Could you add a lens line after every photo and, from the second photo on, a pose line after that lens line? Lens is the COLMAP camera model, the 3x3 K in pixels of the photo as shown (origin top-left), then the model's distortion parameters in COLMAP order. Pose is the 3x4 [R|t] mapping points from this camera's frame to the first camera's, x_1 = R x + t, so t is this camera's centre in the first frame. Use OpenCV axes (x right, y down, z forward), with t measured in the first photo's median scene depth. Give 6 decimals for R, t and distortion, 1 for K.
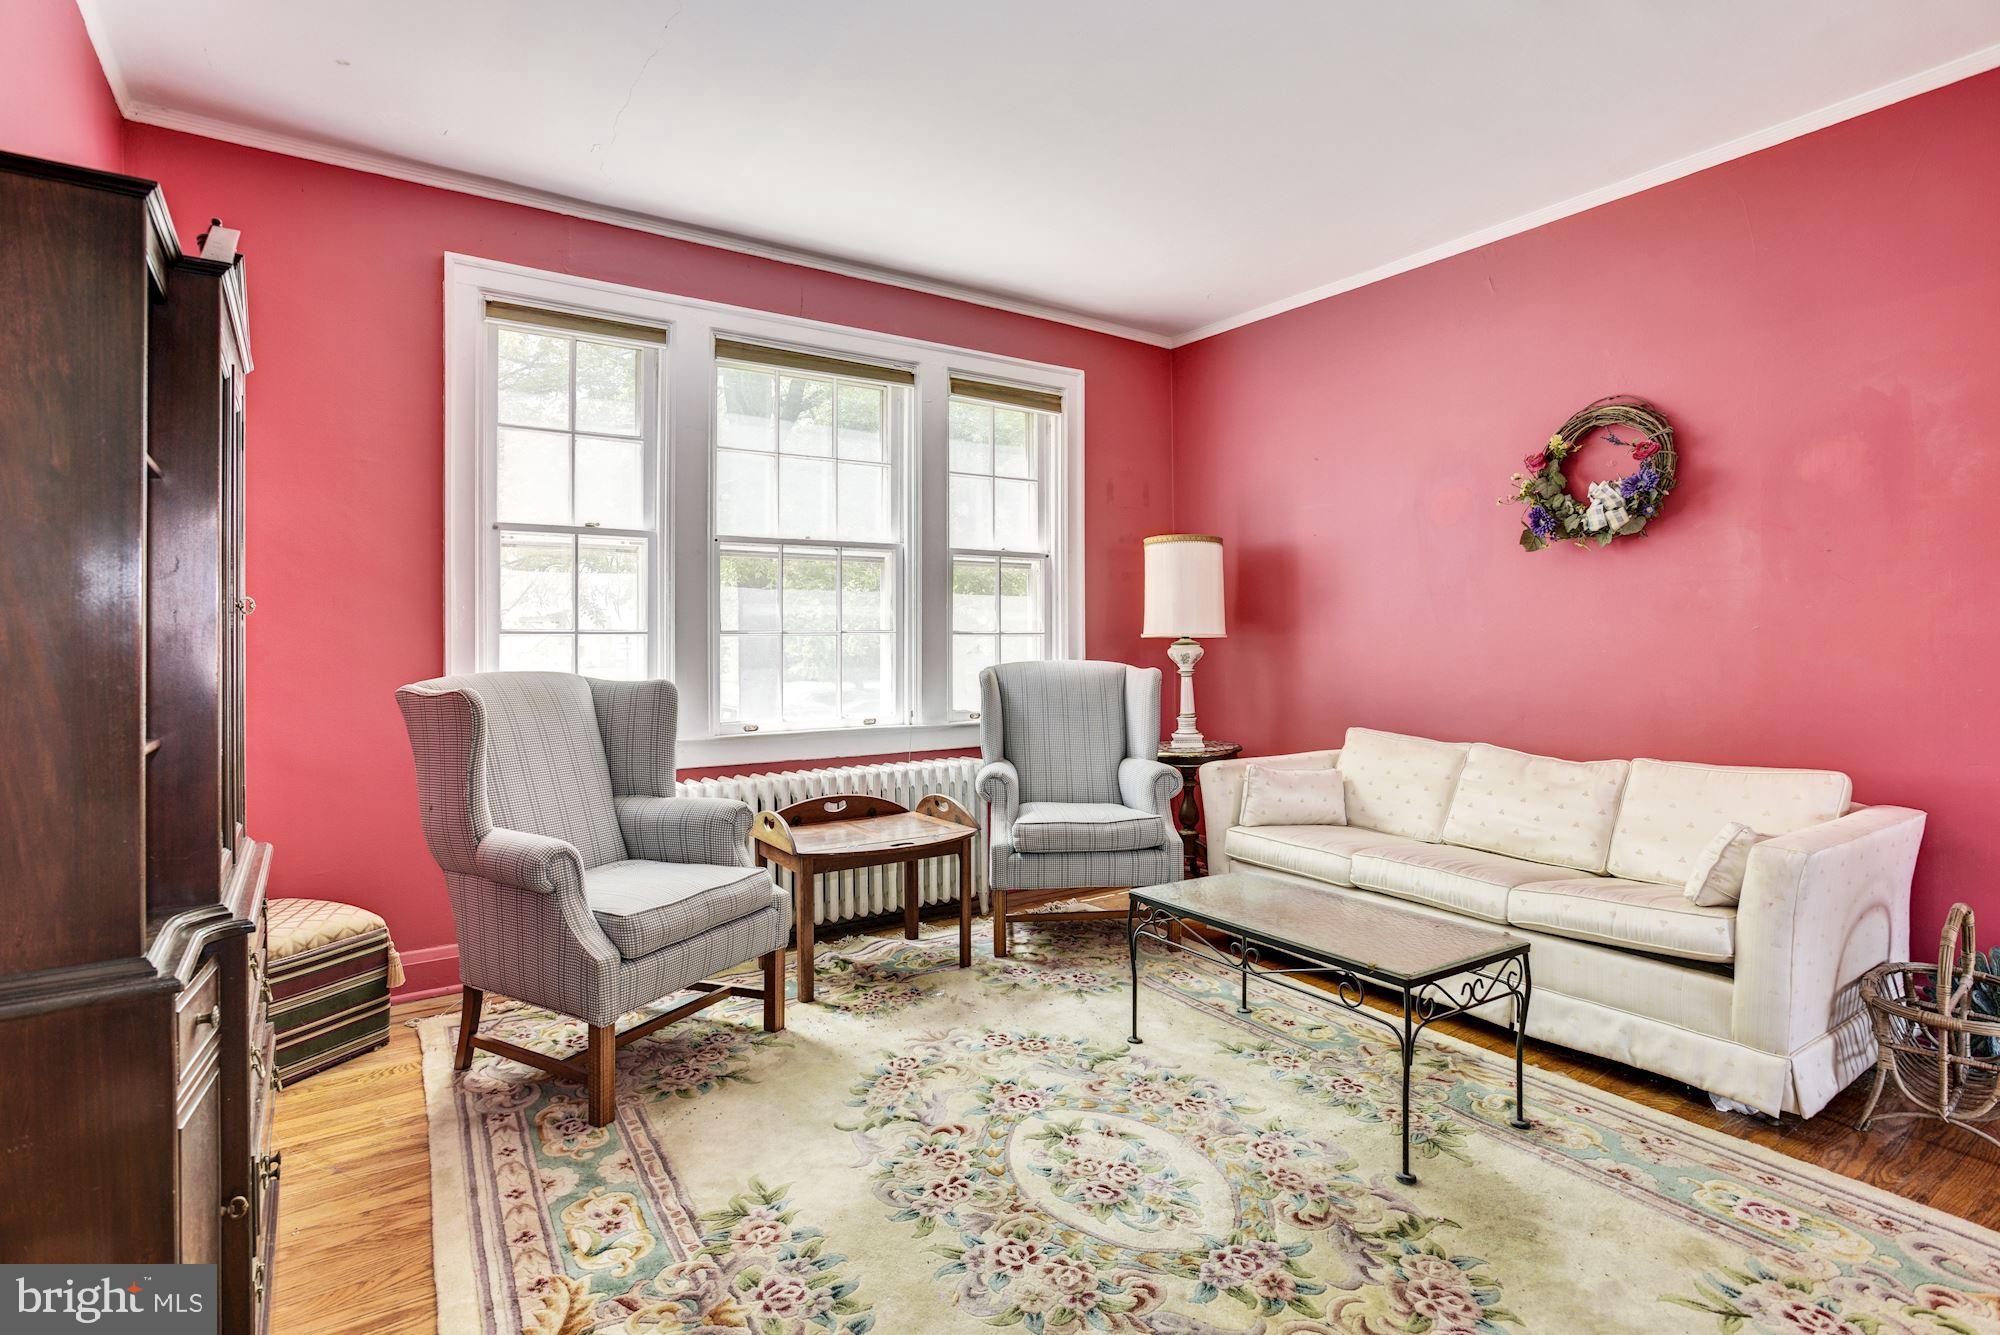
lens RADIAL K [[994.5, 0, 1009.4], [0, 994.5, 634.4], [0, 0, 1]] dist [-0.060437, 0.029276]
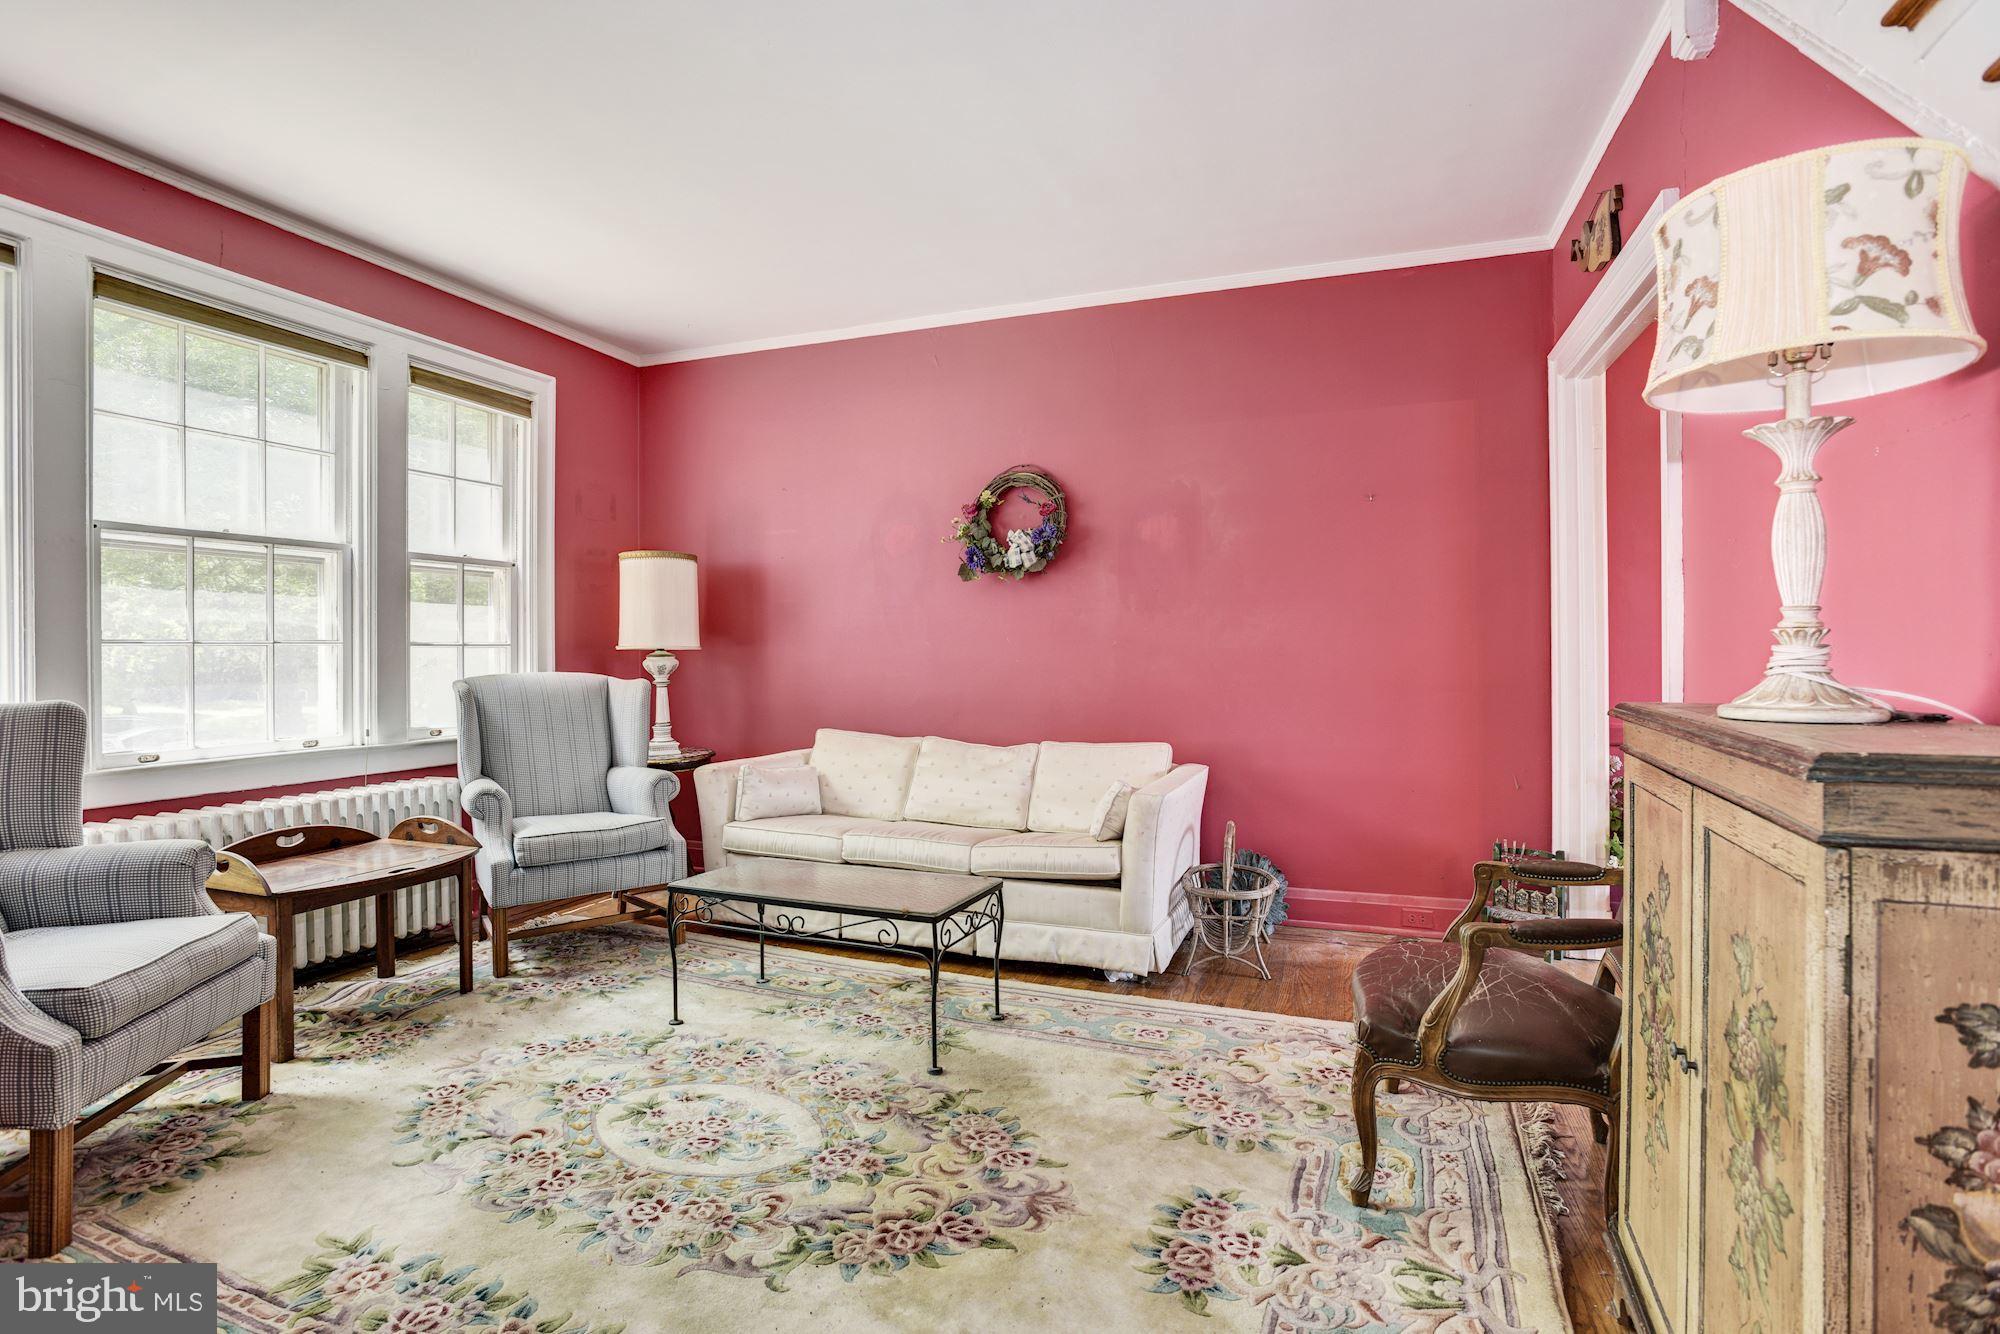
lens RADIAL K [[977.9, 0, 1006.2], [0, 977.9, 658.7], [0, 0, 1]] dist [-0.064302, 0.031390]
pose [[0.819827, -0.002428, 0.572606, -0.150888], [-0.004393, 0.999935, 0.010529, 0.000648], [-0.572594, -0.011147, 0.819763, -0.058234]]
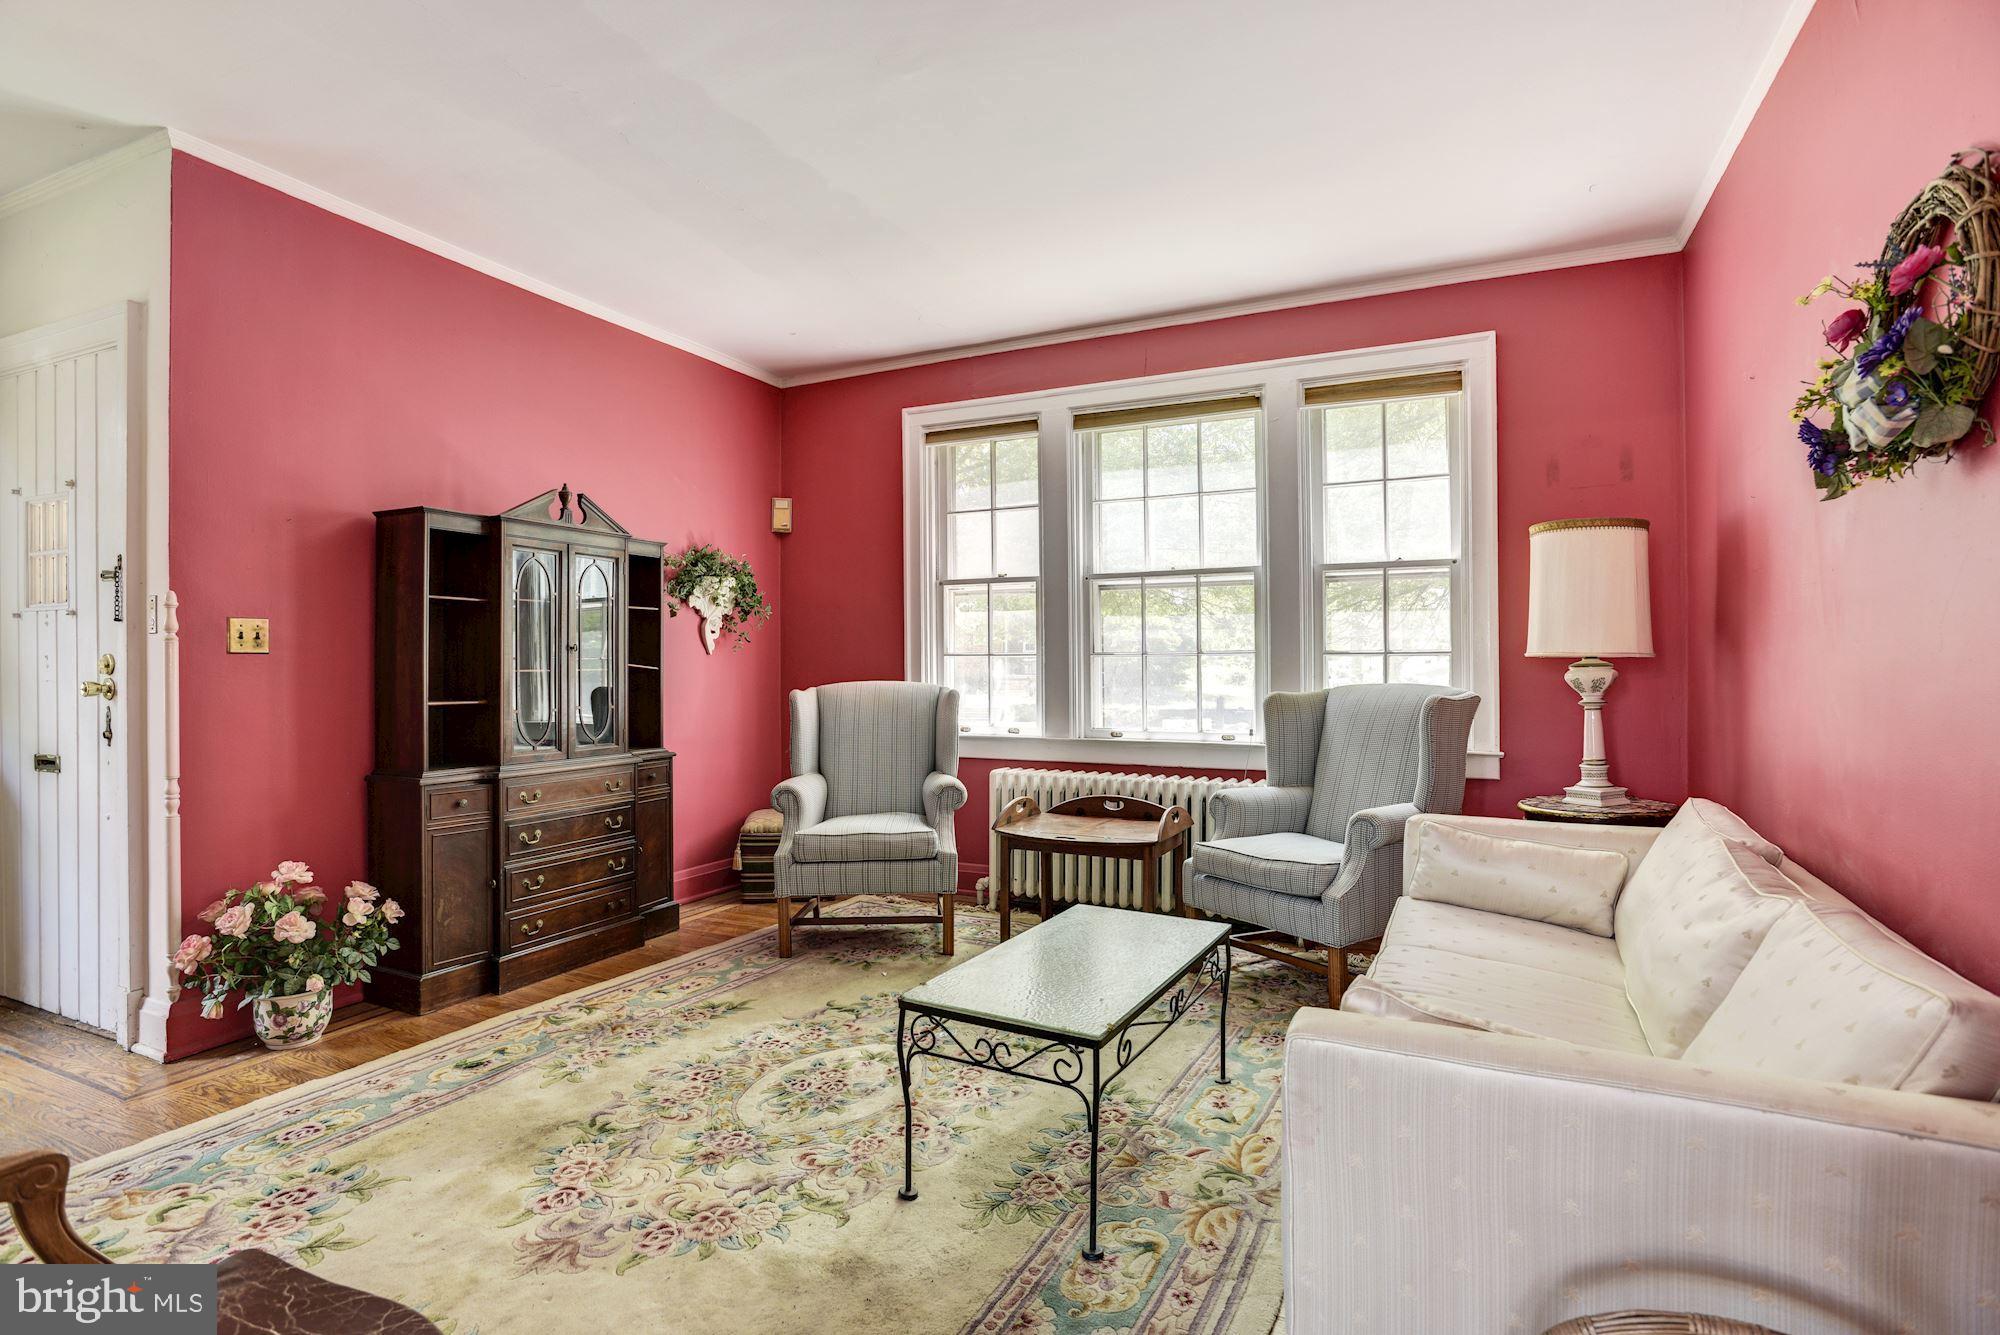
lens RADIAL K [[977.9, 0, 1006.2], [0, 977.9, 659.2], [0, 0, 1]] dist [-0.064302, 0.031390]
pose [[0.486596, 0.000146, -0.873627, 0.819851], [0.006268, 0.999974, 0.003658, -0.000658], [0.873604, -0.007256, 0.486583, 0.373561]]
